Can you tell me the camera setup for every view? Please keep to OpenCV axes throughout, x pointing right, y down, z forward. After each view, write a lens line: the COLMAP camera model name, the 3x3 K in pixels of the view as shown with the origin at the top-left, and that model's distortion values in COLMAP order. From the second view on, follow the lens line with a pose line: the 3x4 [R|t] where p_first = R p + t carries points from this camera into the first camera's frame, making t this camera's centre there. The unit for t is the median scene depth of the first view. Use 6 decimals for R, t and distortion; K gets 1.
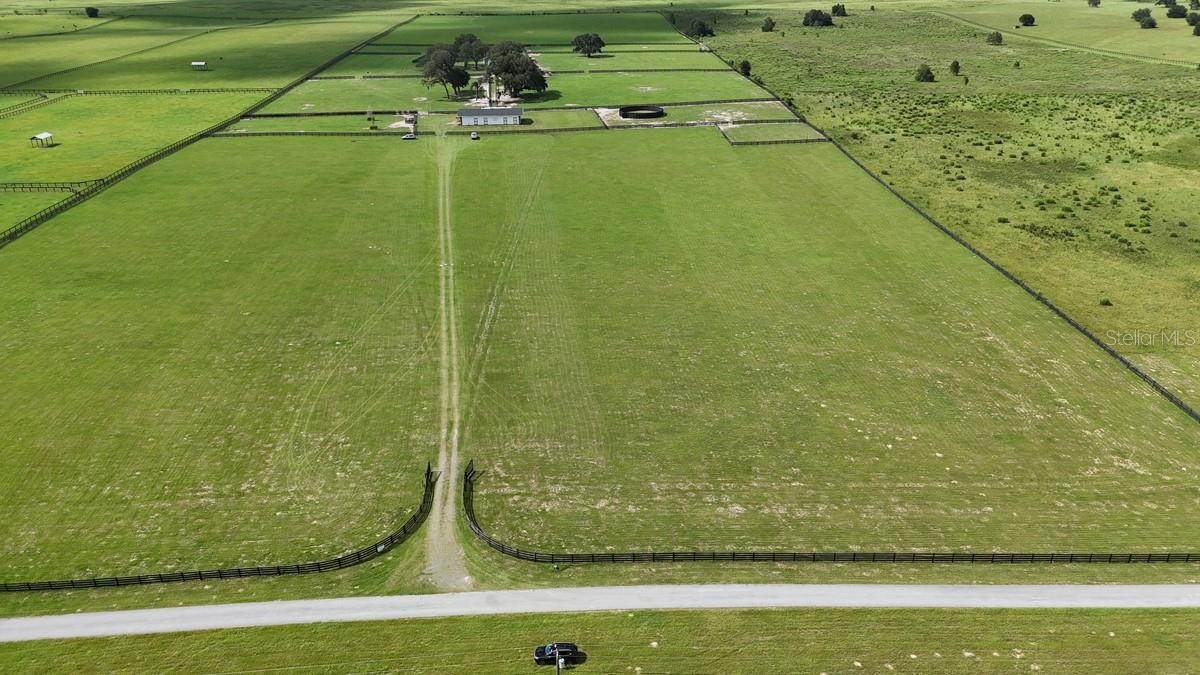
lens RADIAL K [[884.2, 0, 600.0], [0, 884.2, 337.5], [0, 0, 1]] dist [0.062726, -0.043967]
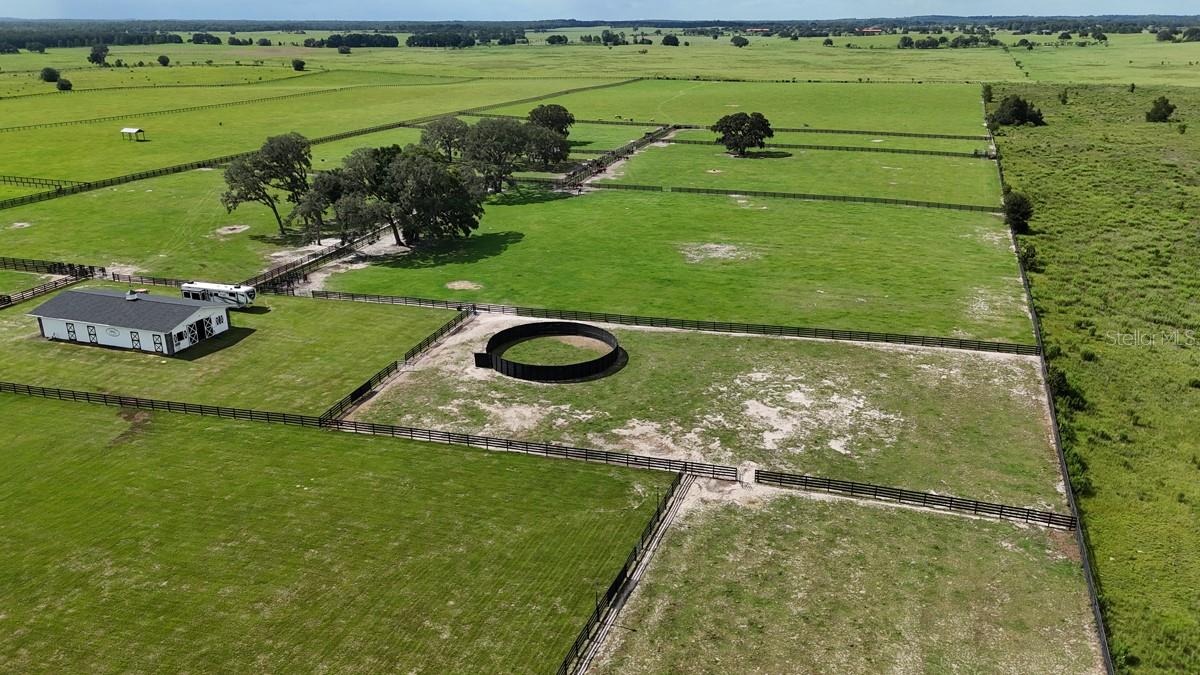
lens RADIAL K [[884.5, 0, 600.0], [0, 884.5, 337.5], [0, 0, 1]] dist [0.076300, -0.073727]
pose [[0.916640, 0.141849, -0.373698, 0.284734], [-0.167791, 0.985104, -0.037645, -0.378487], [0.362792, 0.097210, 0.926786, 1.056669]]
